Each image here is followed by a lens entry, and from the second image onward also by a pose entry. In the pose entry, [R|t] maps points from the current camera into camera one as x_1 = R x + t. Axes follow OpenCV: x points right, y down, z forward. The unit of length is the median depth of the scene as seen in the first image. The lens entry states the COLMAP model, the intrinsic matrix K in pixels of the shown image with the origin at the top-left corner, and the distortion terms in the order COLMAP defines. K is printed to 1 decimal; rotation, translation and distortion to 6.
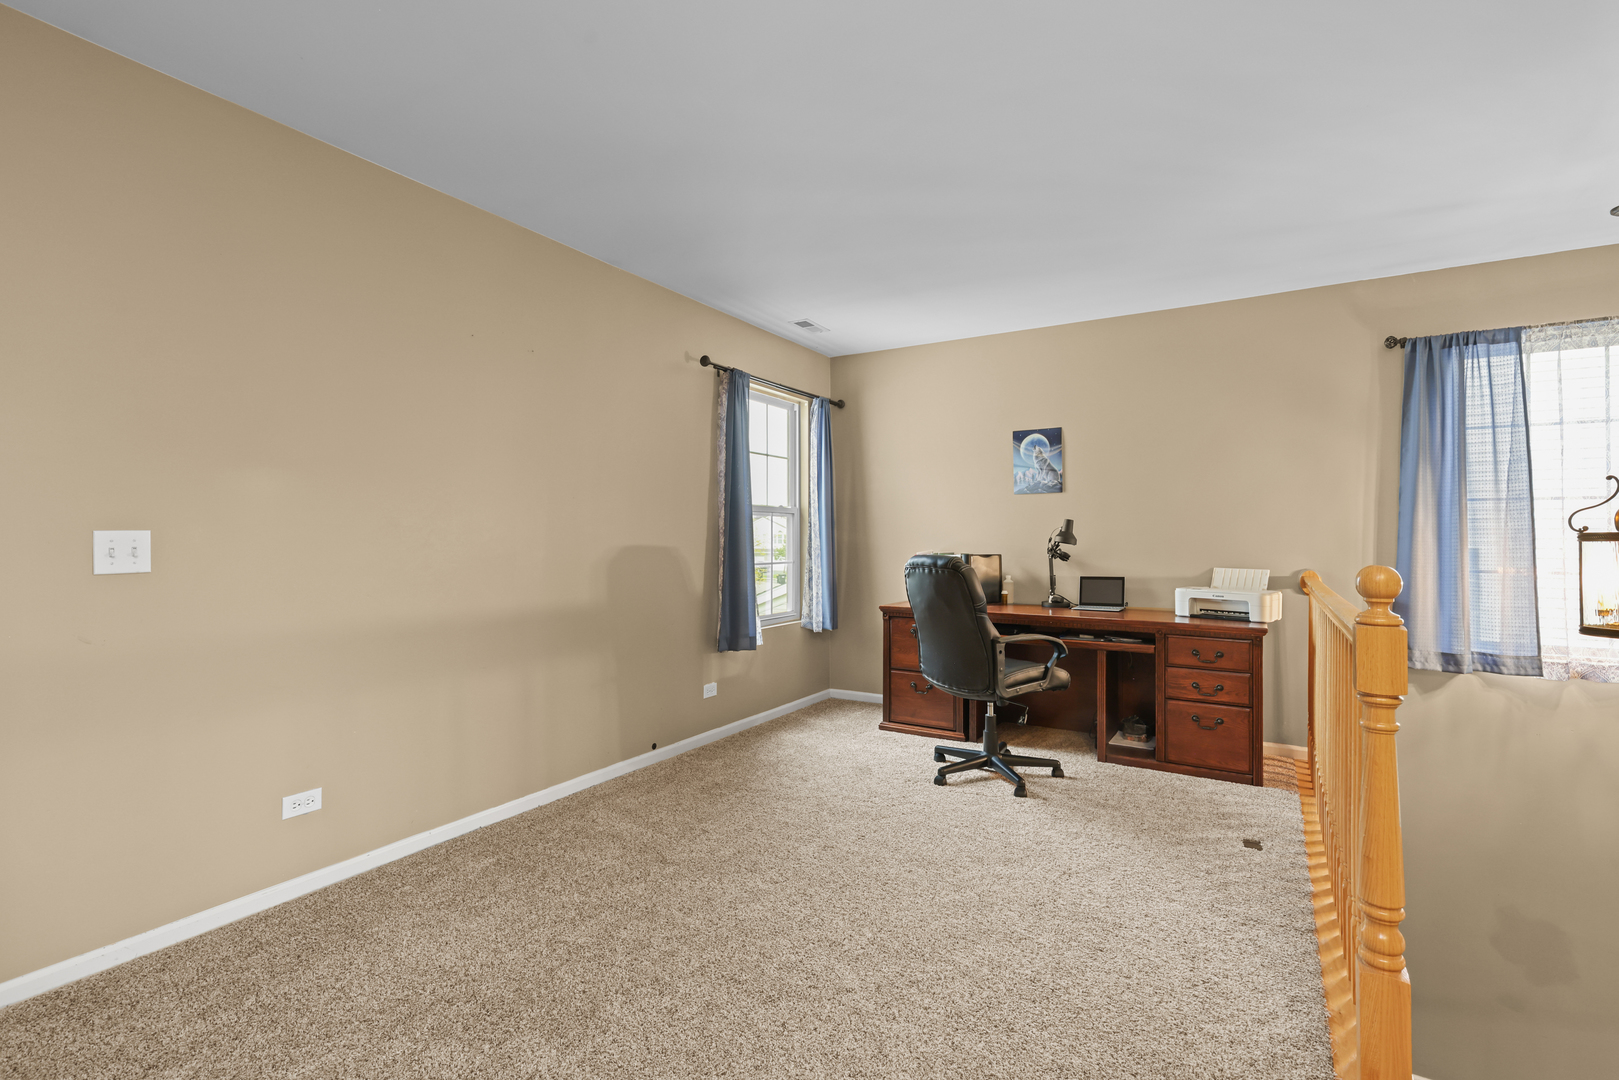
lens RADIAL K [[732.7, 0, 809.1], [0, 732.7, 532.1], [0, 0, 1]] dist [0.001382, 0.000888]
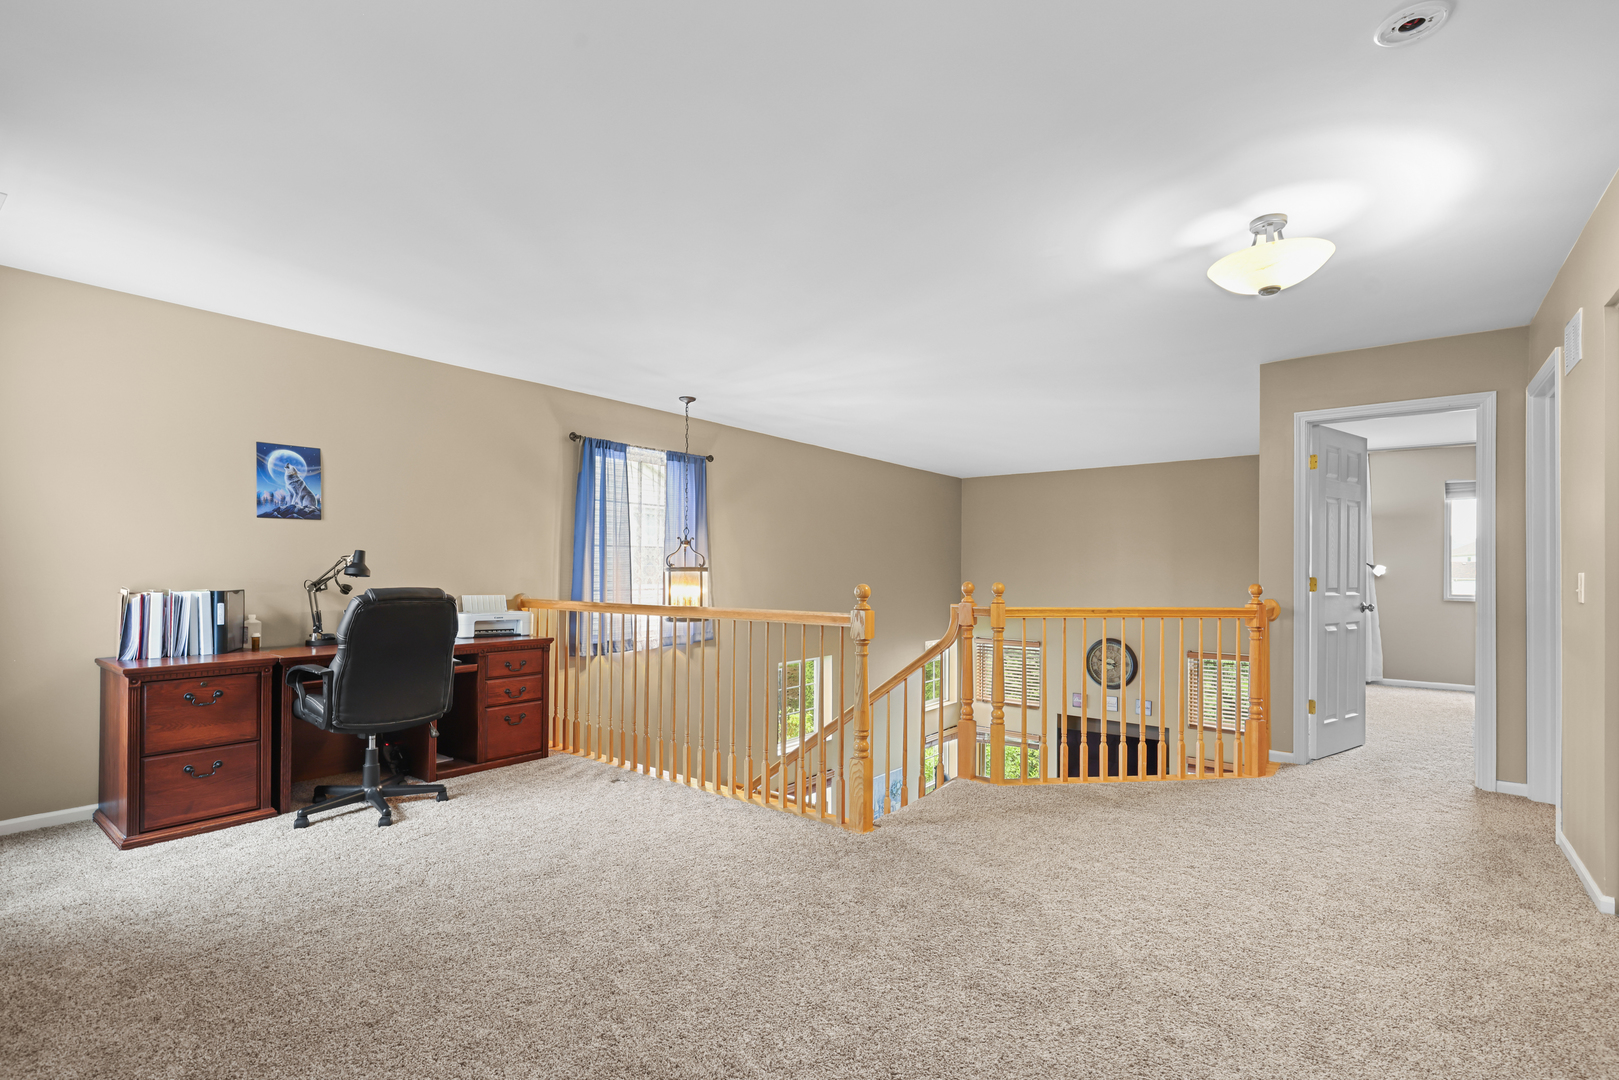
lens RADIAL K [[732.7, 0, 804.1], [0, 732.7, 567.6], [0, 0, 1]] dist [0.001382, 0.000888]
pose [[0.143152, 0.000747, 0.989700, -0.557444], [-0.010314, 0.999947, 0.000738, -0.001495], [-0.989647, -0.010313, 0.143152, 0.314924]]
